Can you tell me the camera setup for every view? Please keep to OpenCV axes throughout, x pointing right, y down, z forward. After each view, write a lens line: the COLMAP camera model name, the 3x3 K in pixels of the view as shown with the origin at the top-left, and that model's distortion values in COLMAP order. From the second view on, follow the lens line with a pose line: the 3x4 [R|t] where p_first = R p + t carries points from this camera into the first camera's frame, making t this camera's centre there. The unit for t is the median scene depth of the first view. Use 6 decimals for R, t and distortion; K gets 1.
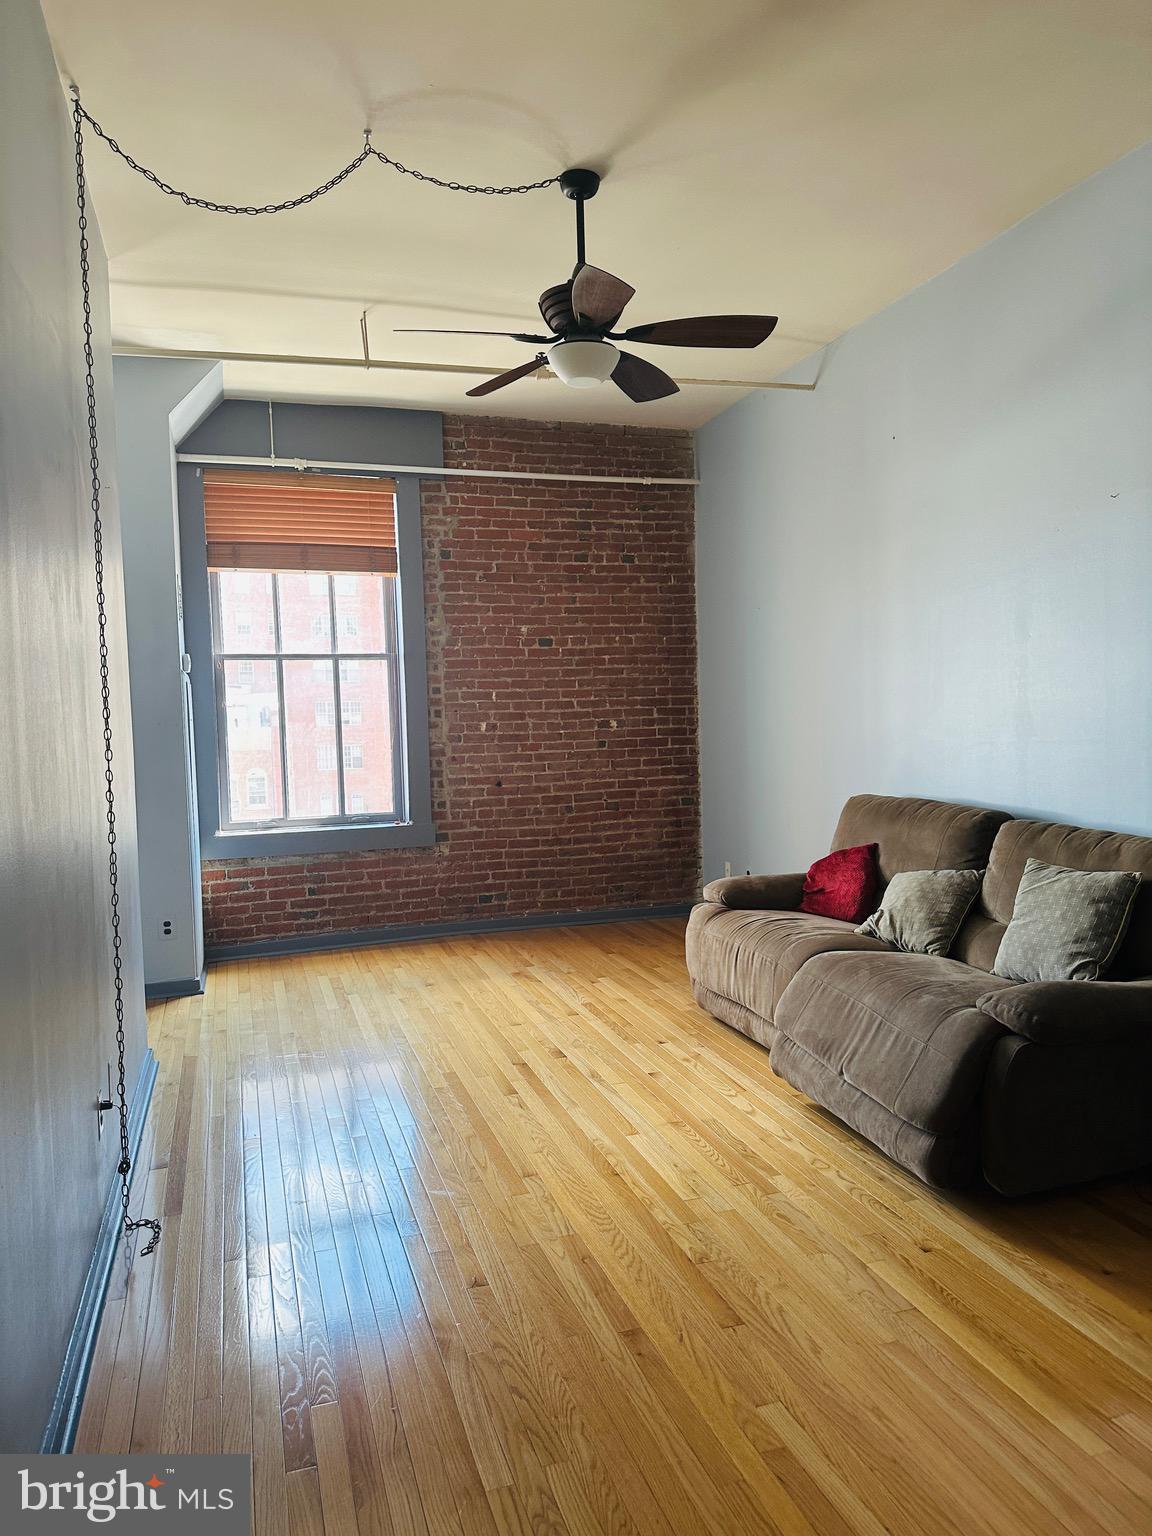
lens RADIAL K [[1062.2, 0, 577.1], [0, 1062.2, 769.7], [0, 0, 1]] dist [0.083541, 0.000555]
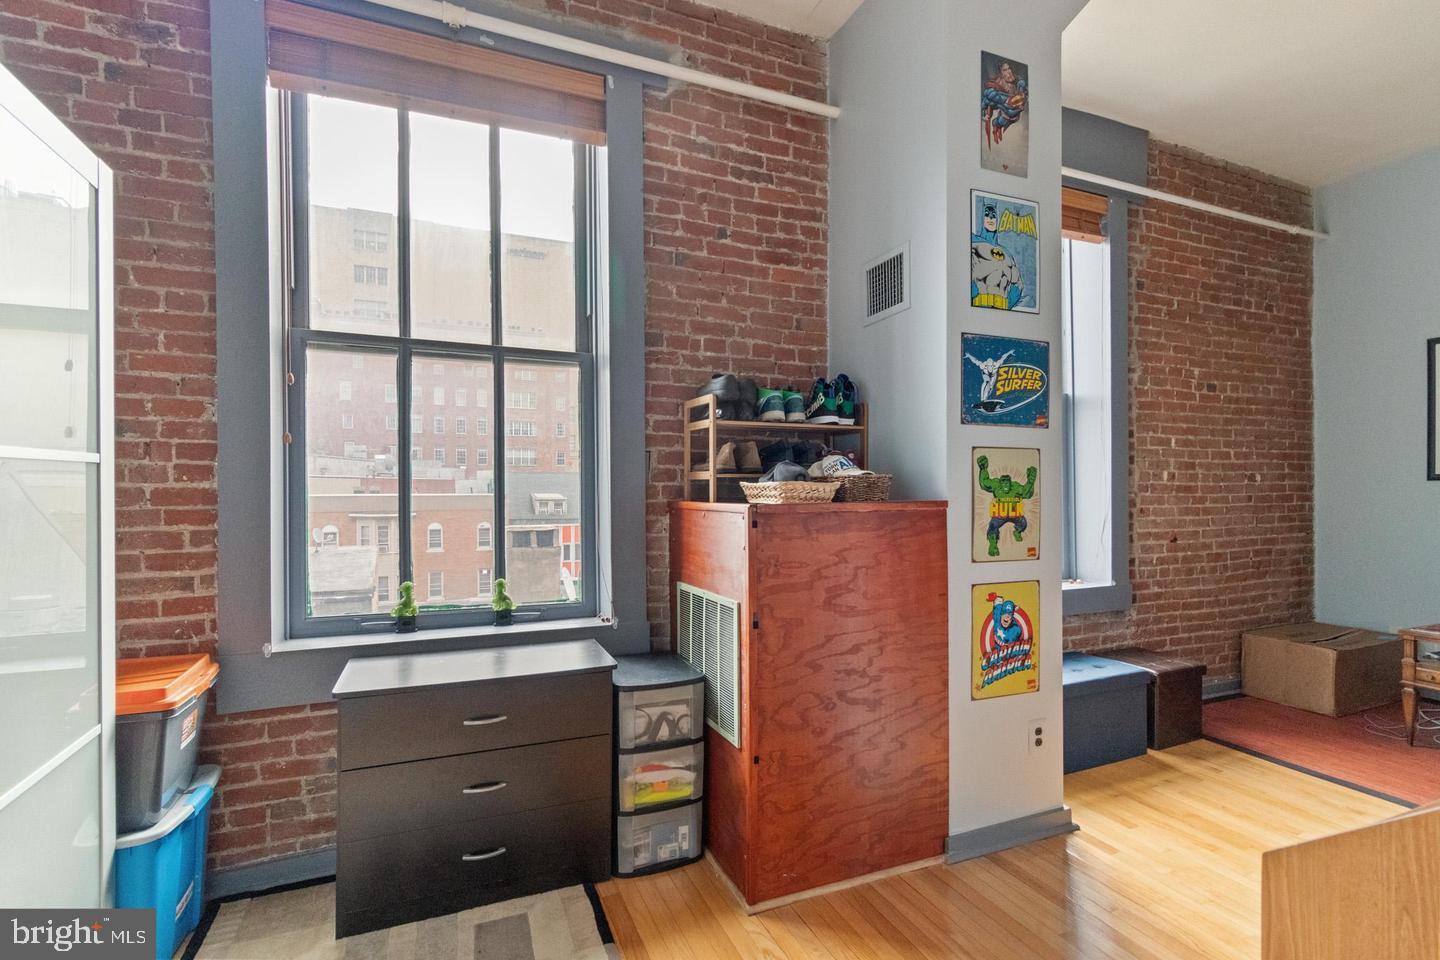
lens RADIAL K [[678.7, 0, 720.3], [0, 678.7, 484.9], [0, 0, 1]] dist [-0.004356, -0.000499]
pose [[0.995983, 0.022102, 0.086776, -0.507776], [-0.016325, 0.997637, -0.066733, 0.011709], [-0.088046, 0.065048, 0.993990, 0.453812]]
